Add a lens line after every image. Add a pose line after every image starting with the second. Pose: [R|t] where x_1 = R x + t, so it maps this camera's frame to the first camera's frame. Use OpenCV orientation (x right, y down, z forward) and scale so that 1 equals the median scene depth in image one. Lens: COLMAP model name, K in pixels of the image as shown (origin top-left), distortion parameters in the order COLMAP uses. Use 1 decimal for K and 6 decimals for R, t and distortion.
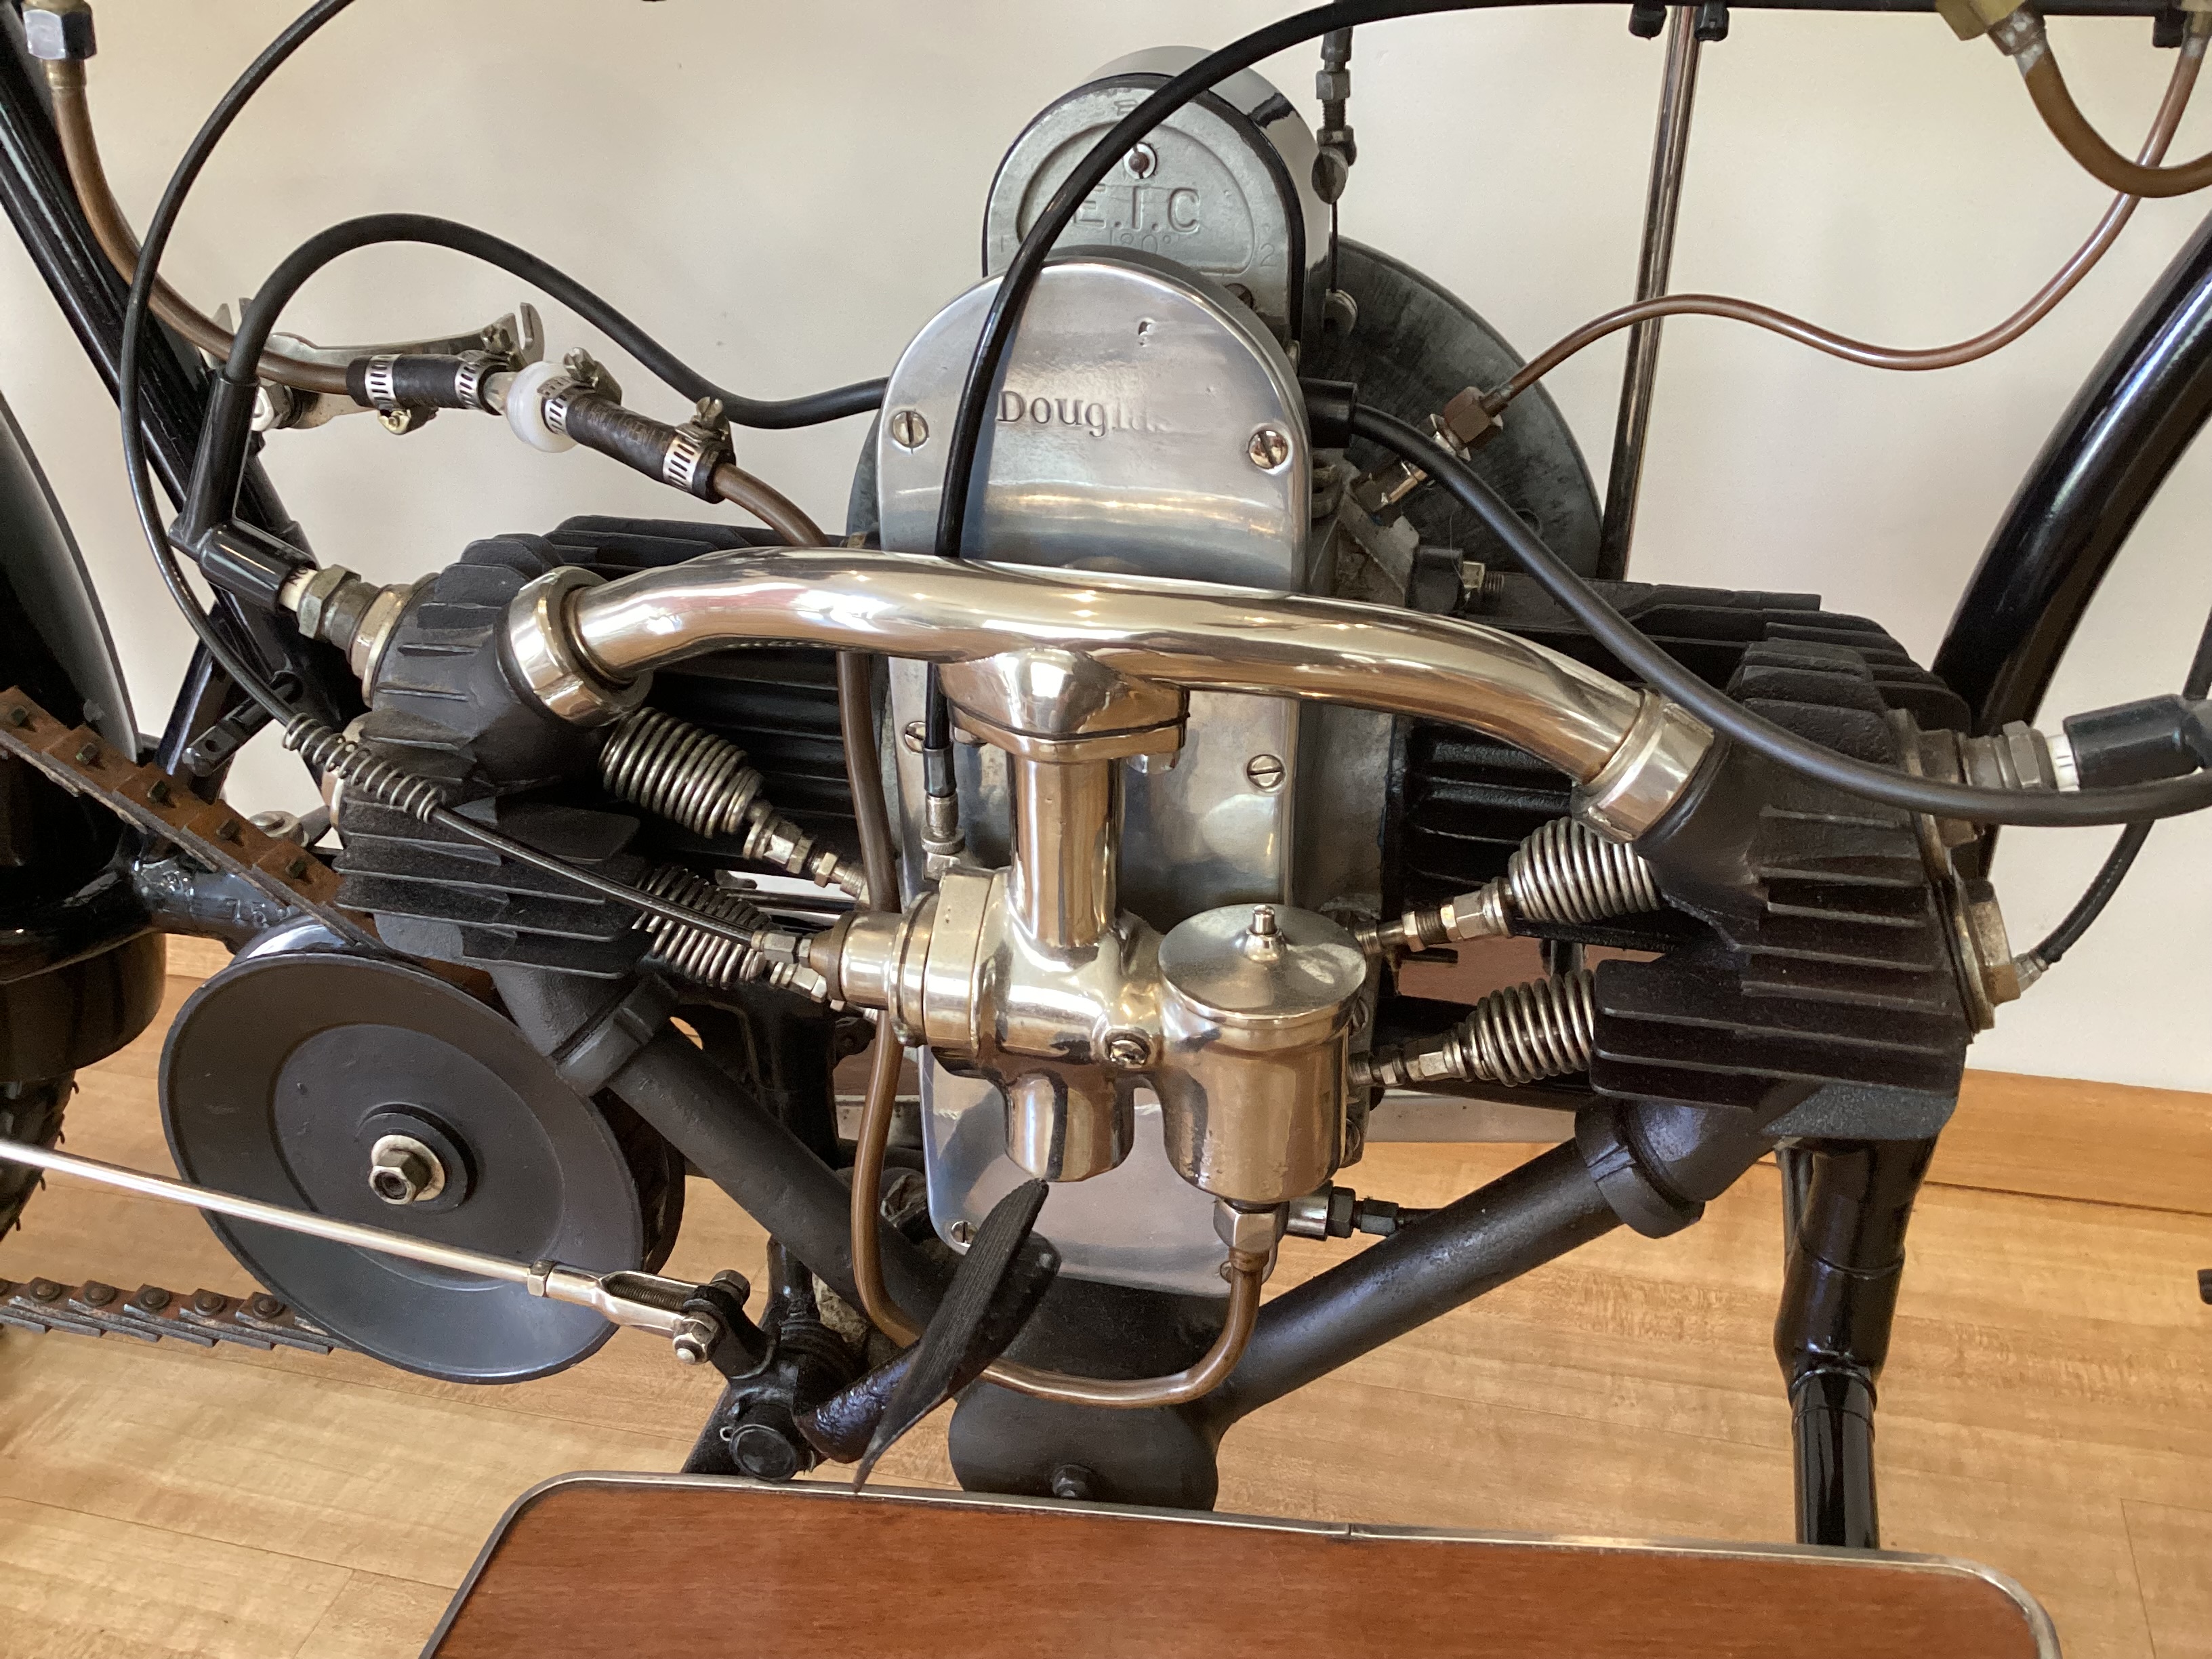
lens RADIAL K [[2043.5, 0, 1106.0], [0, 2043.5, 829.5], [0, 0, 1]] dist [0.084323, -0.171043]
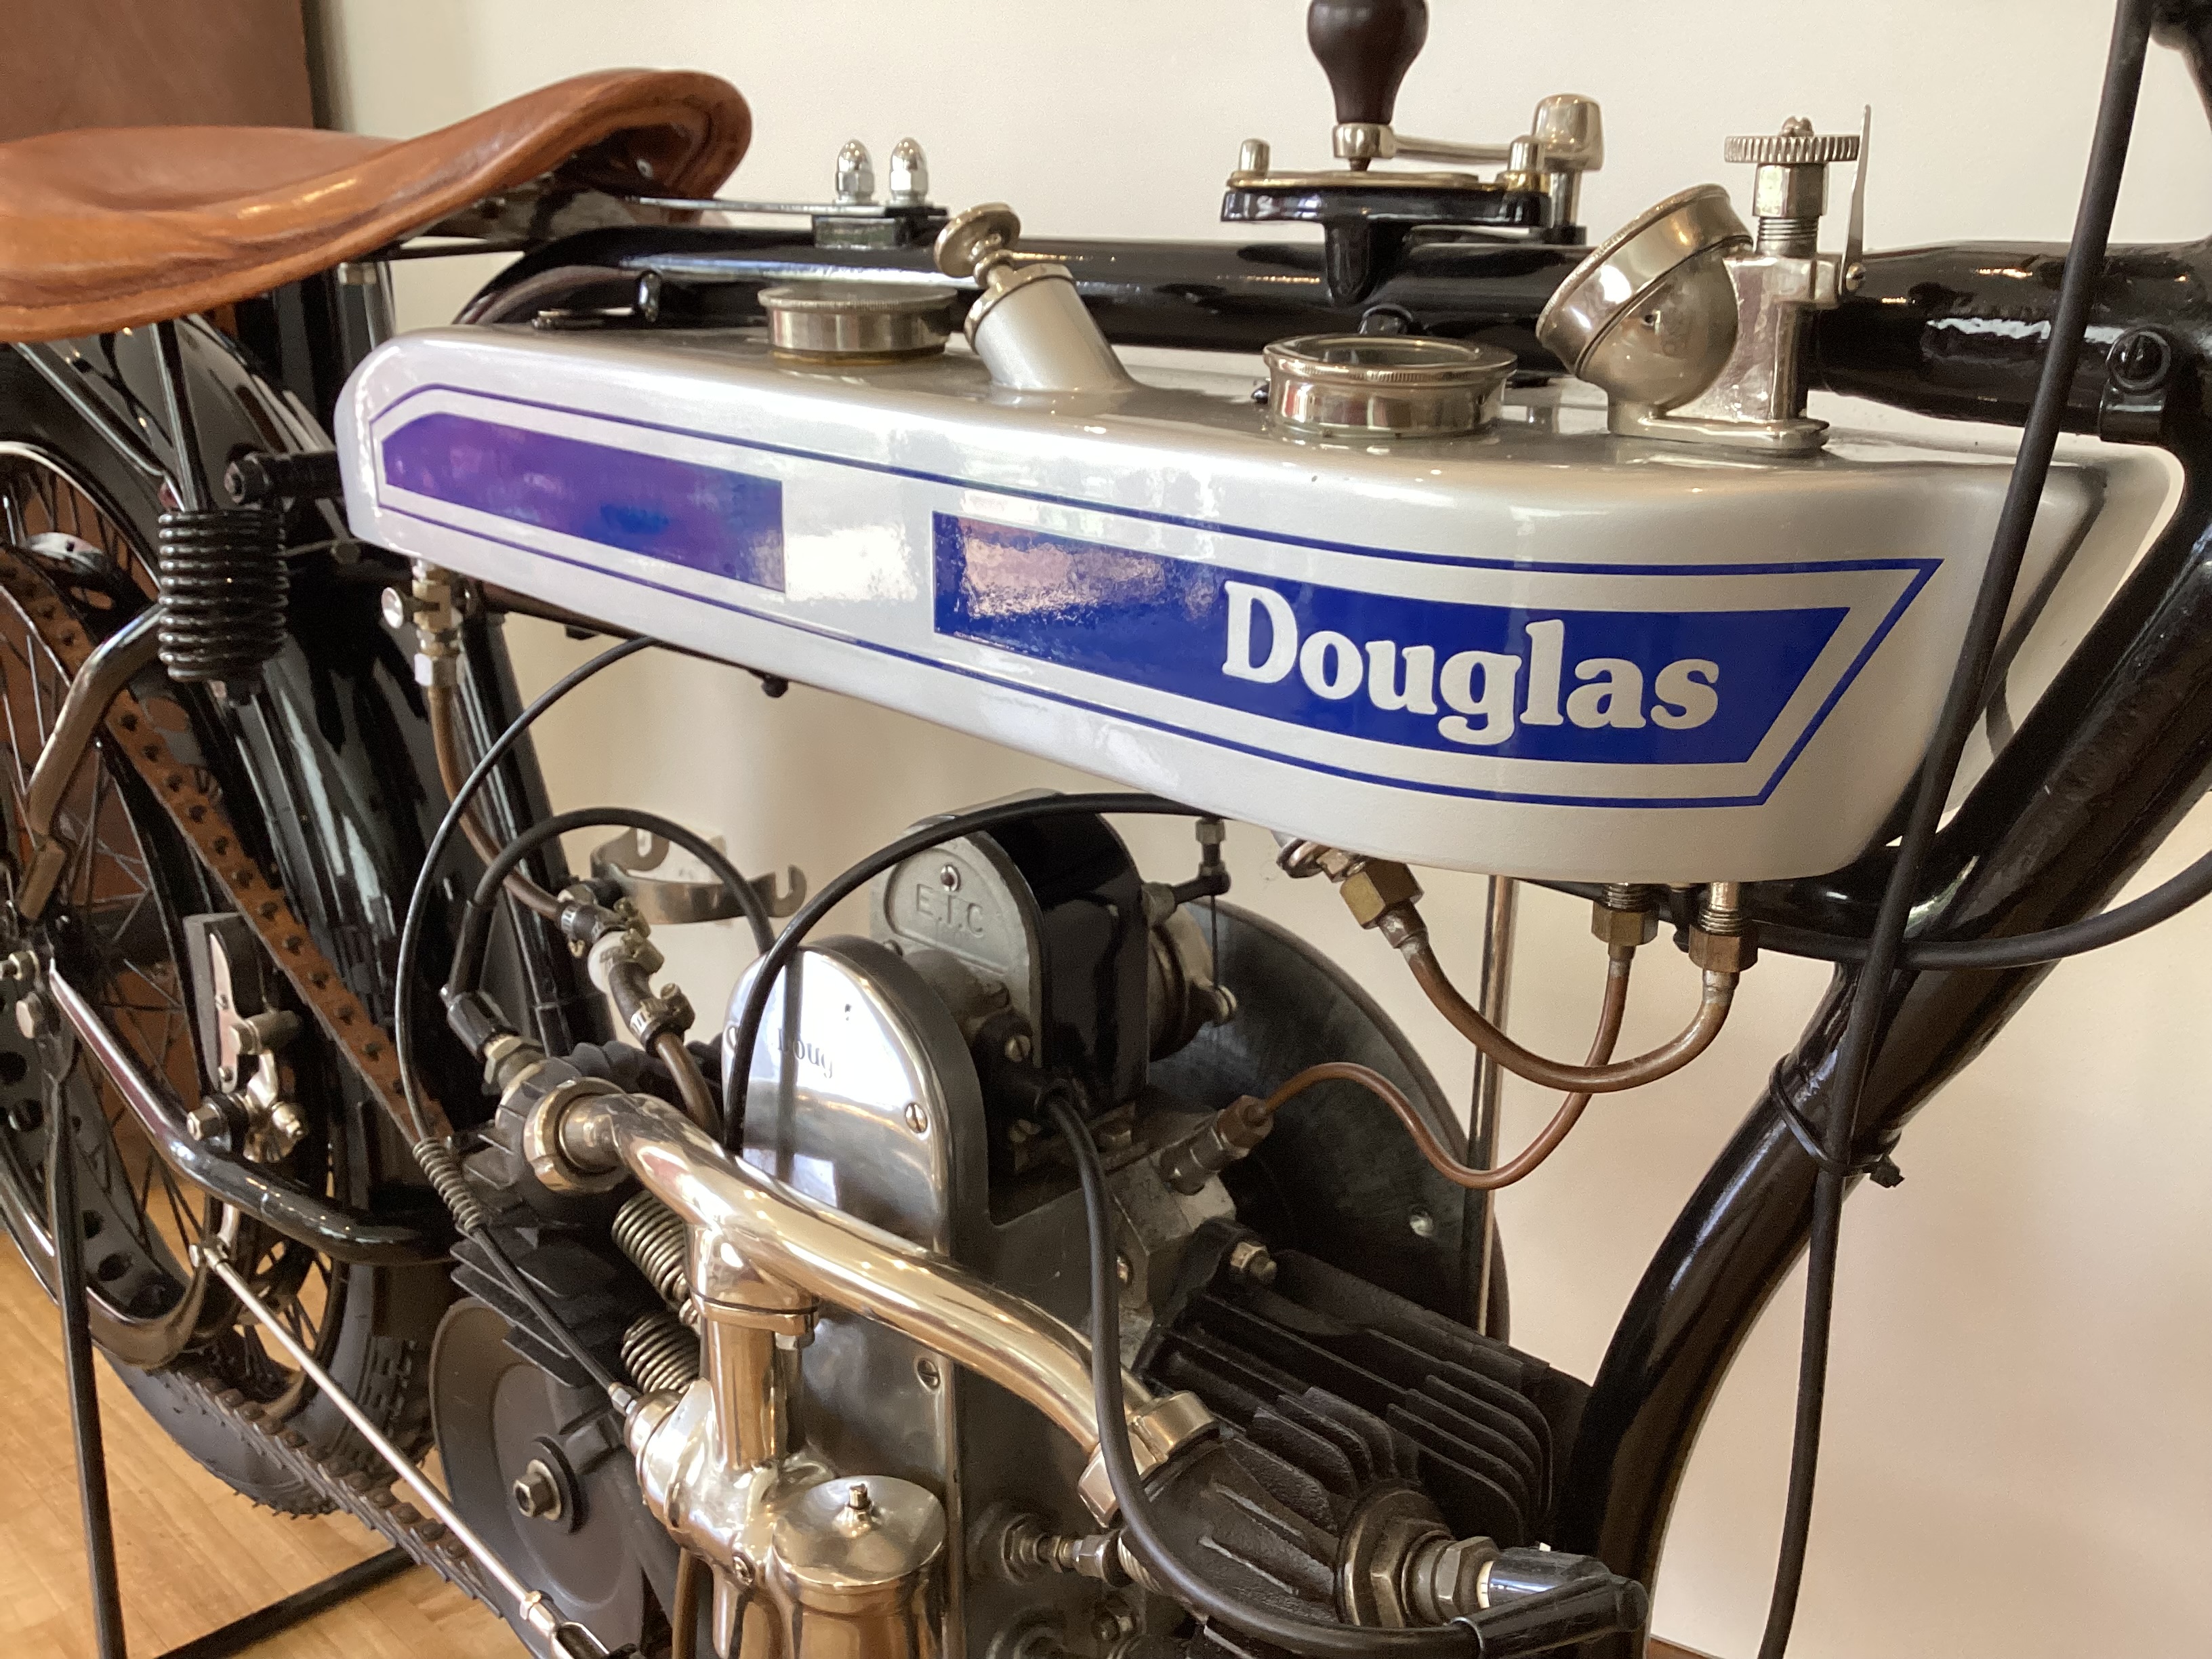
lens RADIAL K [[2043.5, 0, 1106.0], [0, 2043.5, 829.5], [0, 0, 1]] dist [0.084323, -0.171043]
pose [[0.858961, 0.162504, -0.485571, 0.585128], [-0.253949, 0.958657, -0.128399, -0.172347], [0.444630, 0.233600, 0.864717, -0.066794]]
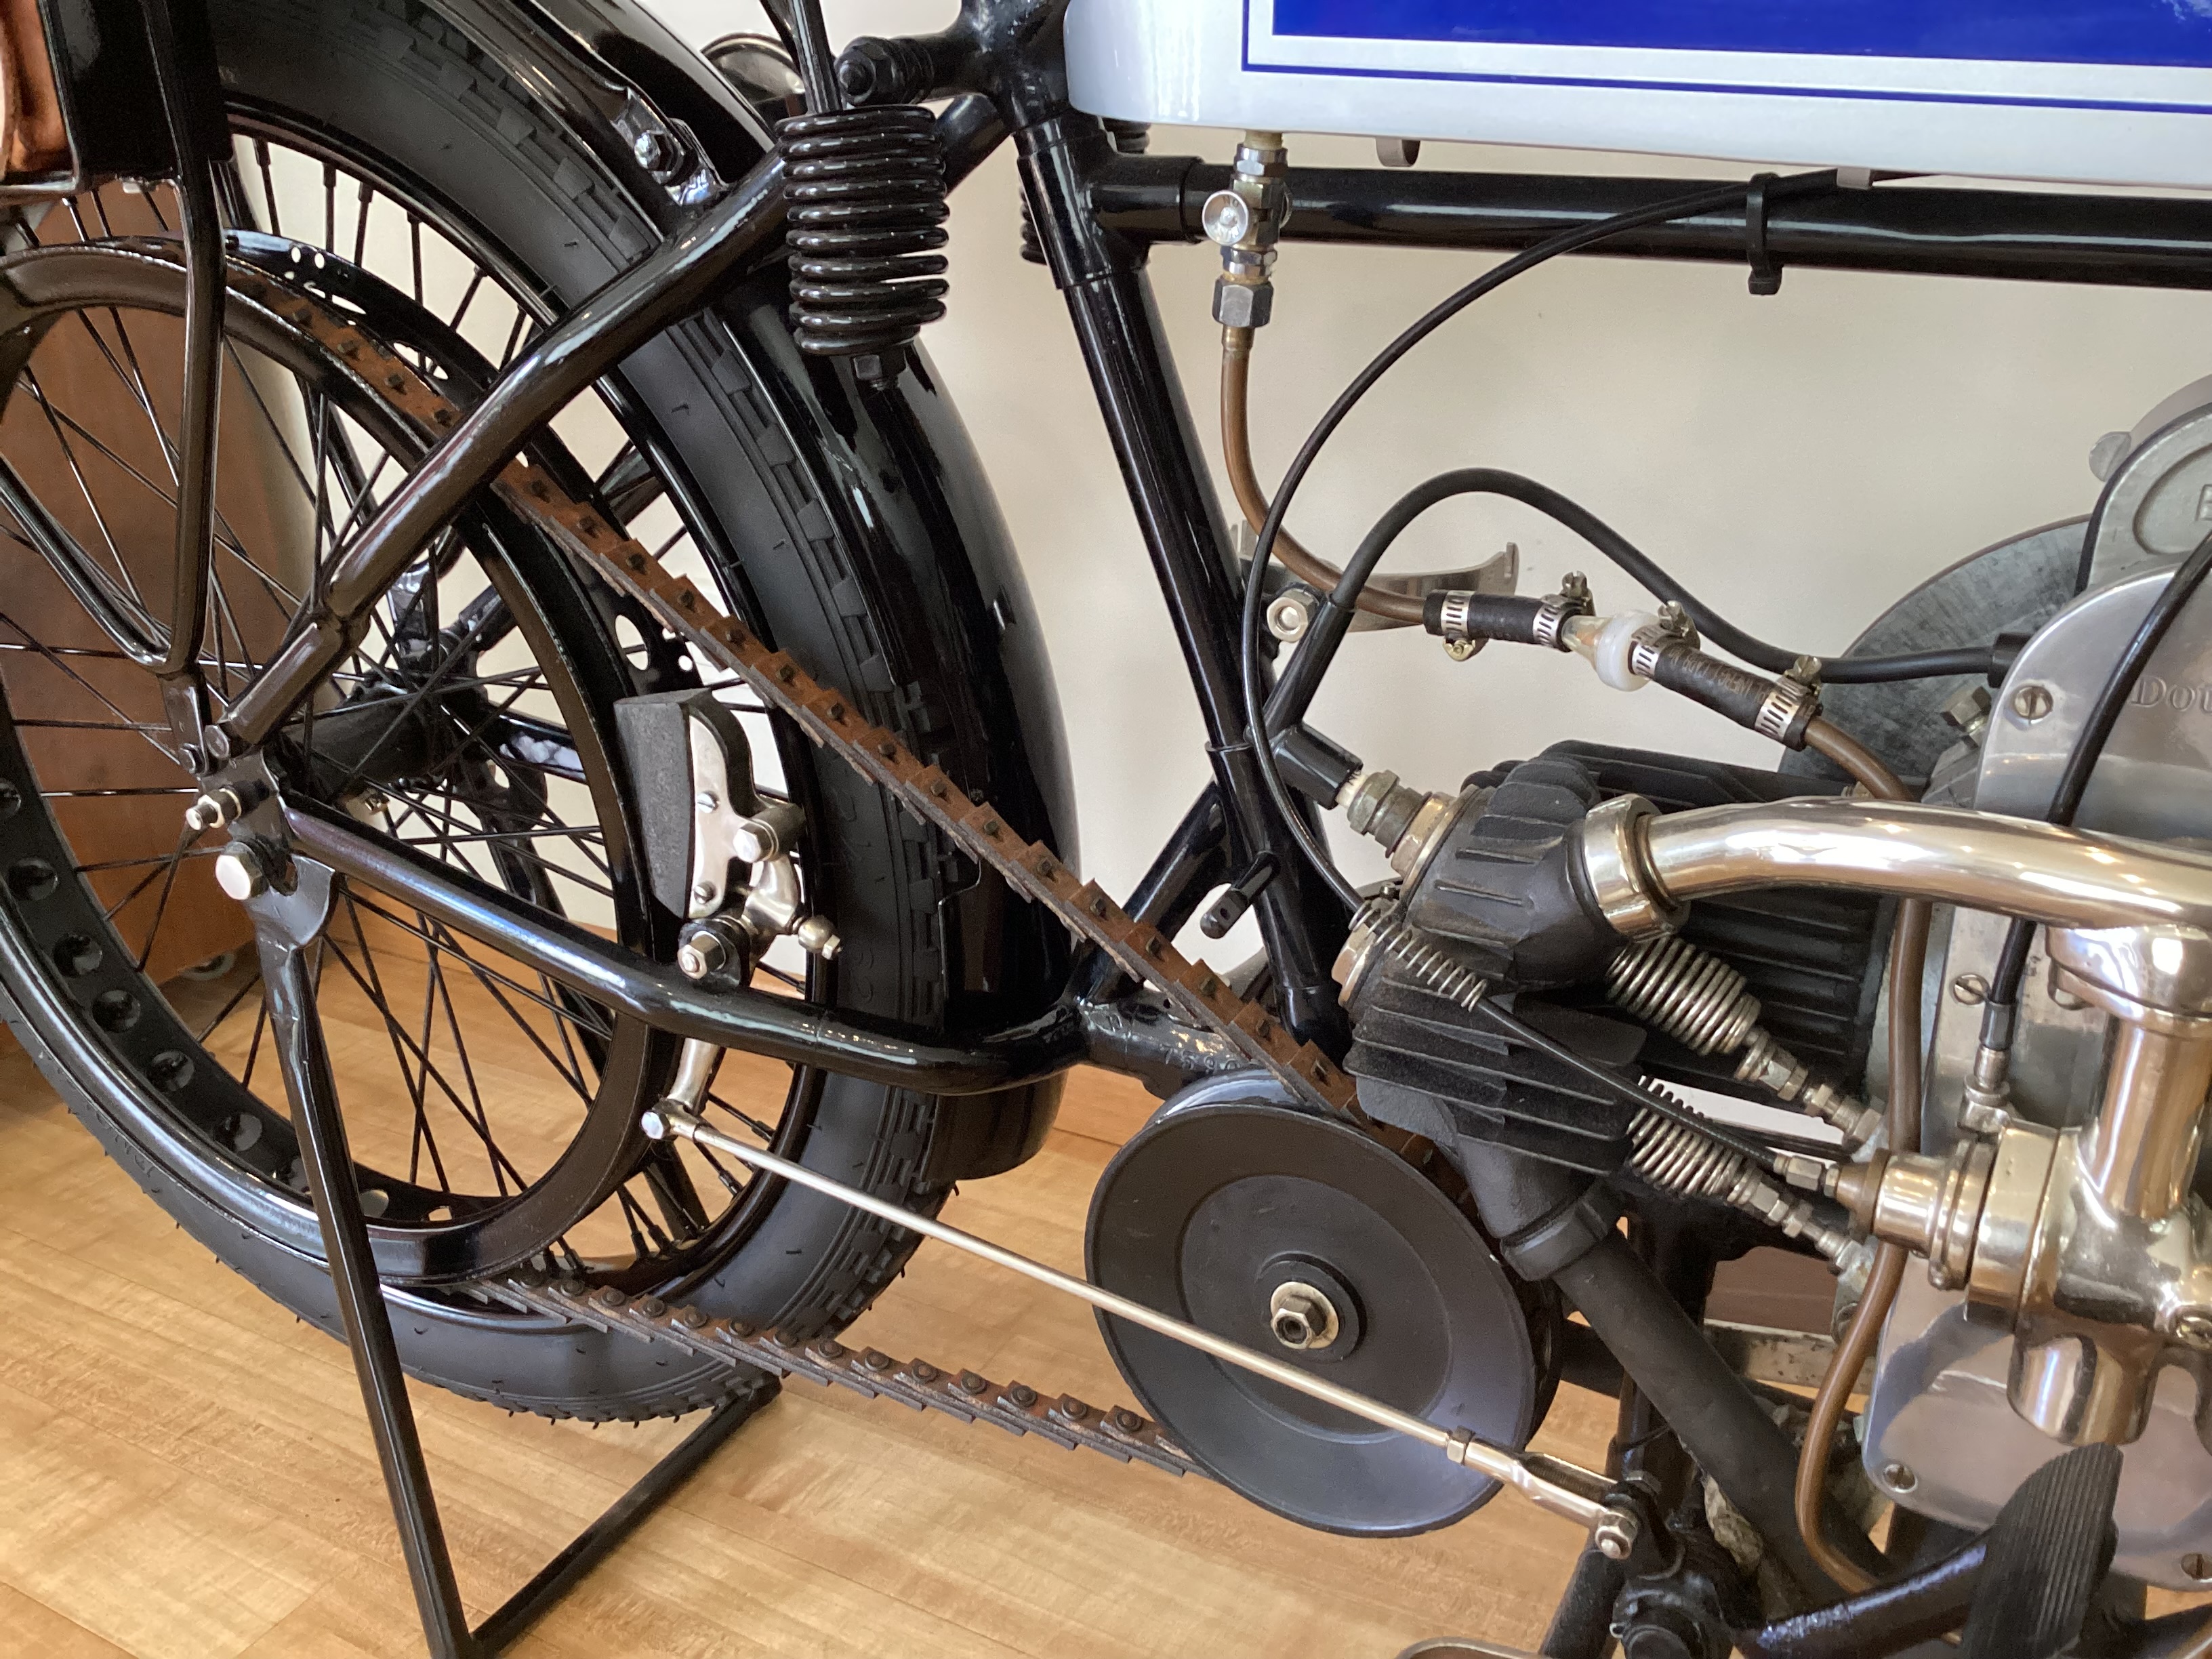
lens RADIAL K [[2041.5, 0, 1106.0], [0, 2041.5, 829.5], [0, 0, 1]] dist [0.113719, -0.247335]
pose [[0.965998, 0.103260, -0.237035, -0.234146], [-0.124373, 0.989330, -0.075877, 0.007148], [0.226671, 0.102777, 0.968533, -0.105462]]
